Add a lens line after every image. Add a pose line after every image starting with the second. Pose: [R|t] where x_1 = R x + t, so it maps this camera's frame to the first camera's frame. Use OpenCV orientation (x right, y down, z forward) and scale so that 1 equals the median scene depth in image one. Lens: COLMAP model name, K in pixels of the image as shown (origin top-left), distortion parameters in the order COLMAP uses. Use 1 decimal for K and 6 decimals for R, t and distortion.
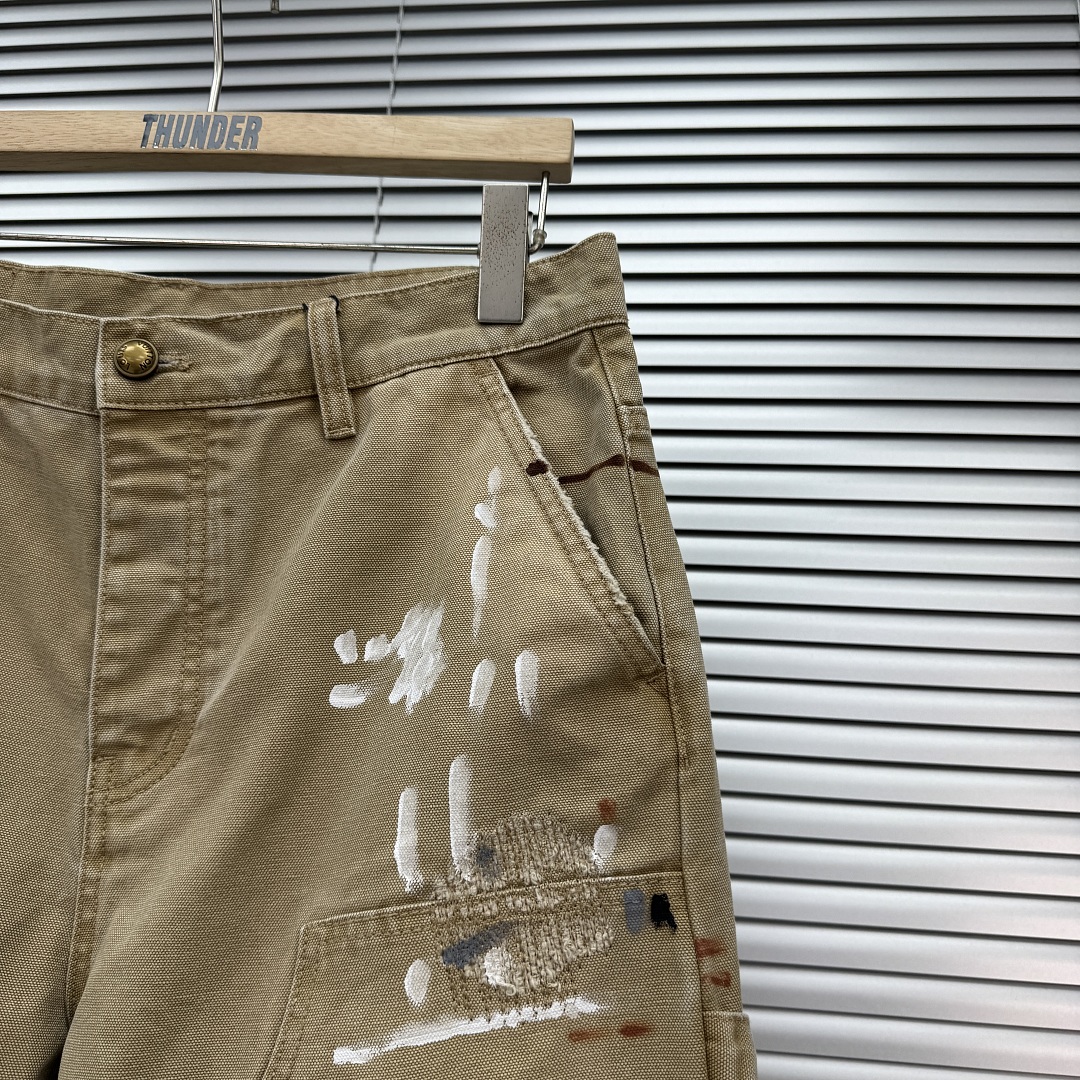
lens RADIAL K [[1043.5, 0, 540.0], [0, 1043.5, 540.0], [0, 0, 1]] dist [0.184627, -0.467821]
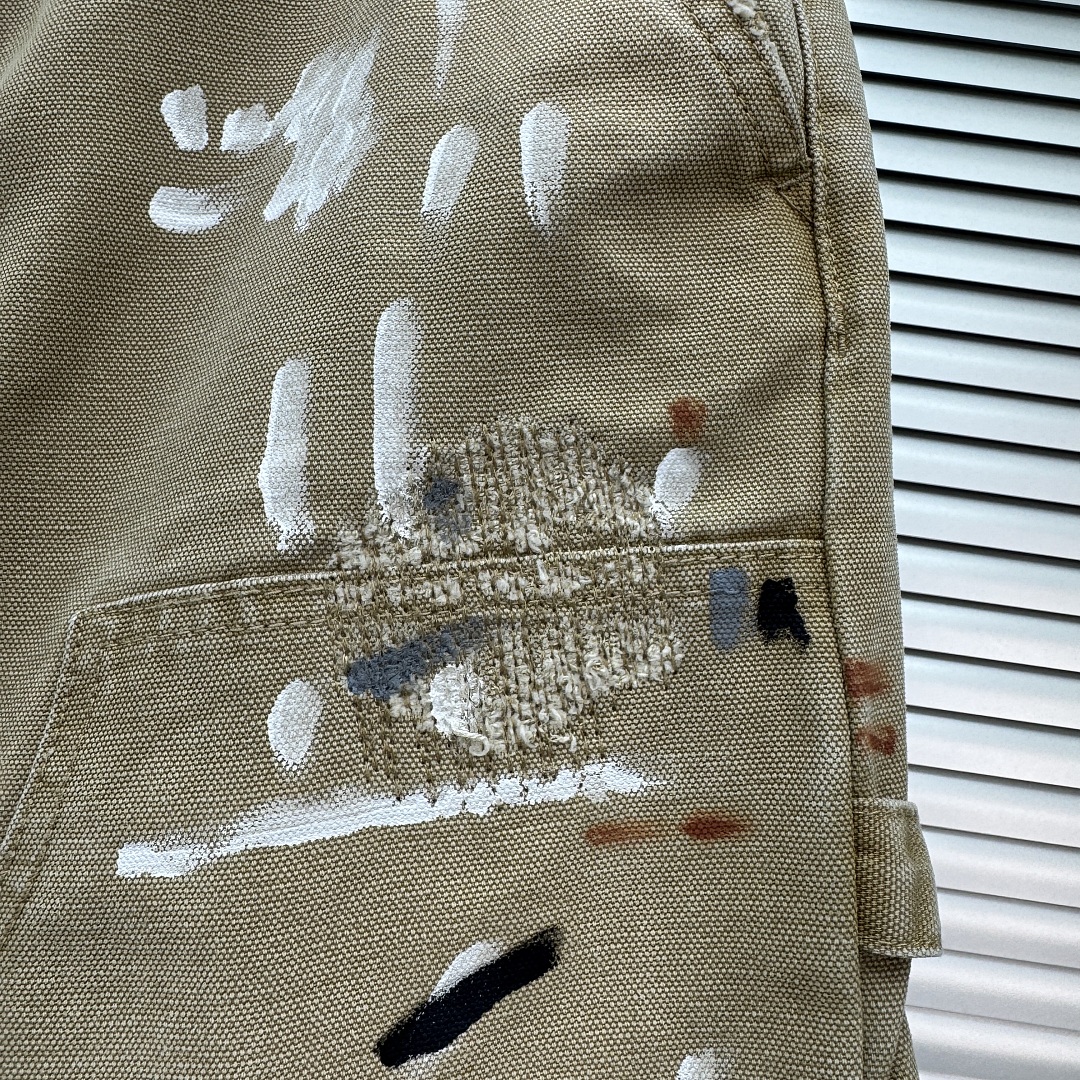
lens RADIAL K [[1006.5, 0, 542.9], [0, 1006.5, 465.8], [0, 0, 1]] dist [0.014414, -0.000756]
pose [[0.993765, 0.061003, 0.093326, -0.049021], [-0.071851, 0.990449, 0.117676, 0.224407], [-0.085256, -0.123647, 0.988657, 0.518857]]
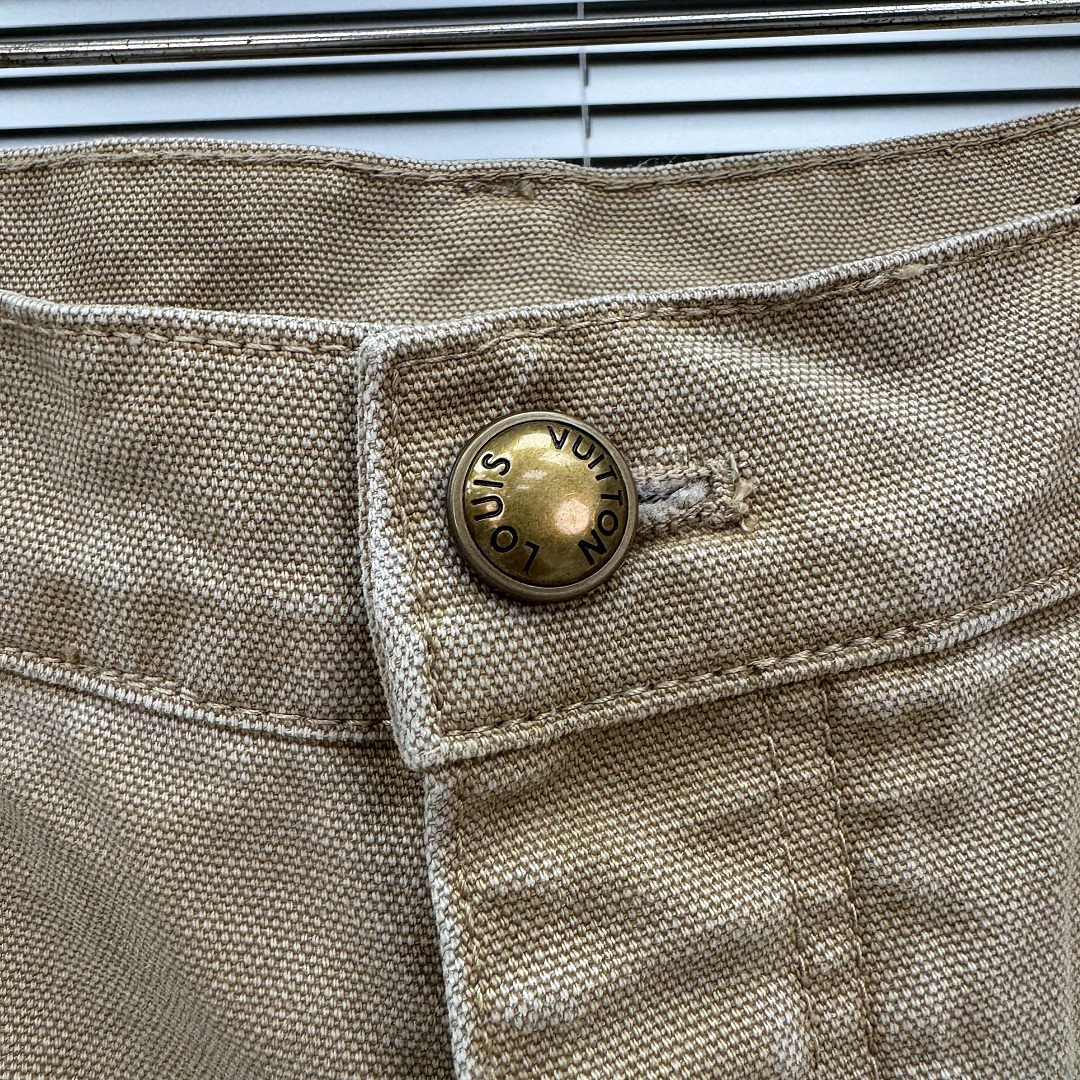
lens RADIAL K [[1006.5, 0, 542.9], [0, 1006.5, 465.8], [0, 0, 1]] dist [0.014414, -0.000756]
pose [[0.992847, -0.092913, 0.074982, -0.449593], [0.092129, 0.995651, 0.013858, -0.205612], [-0.075944, -0.006851, 0.997089, 0.897384]]
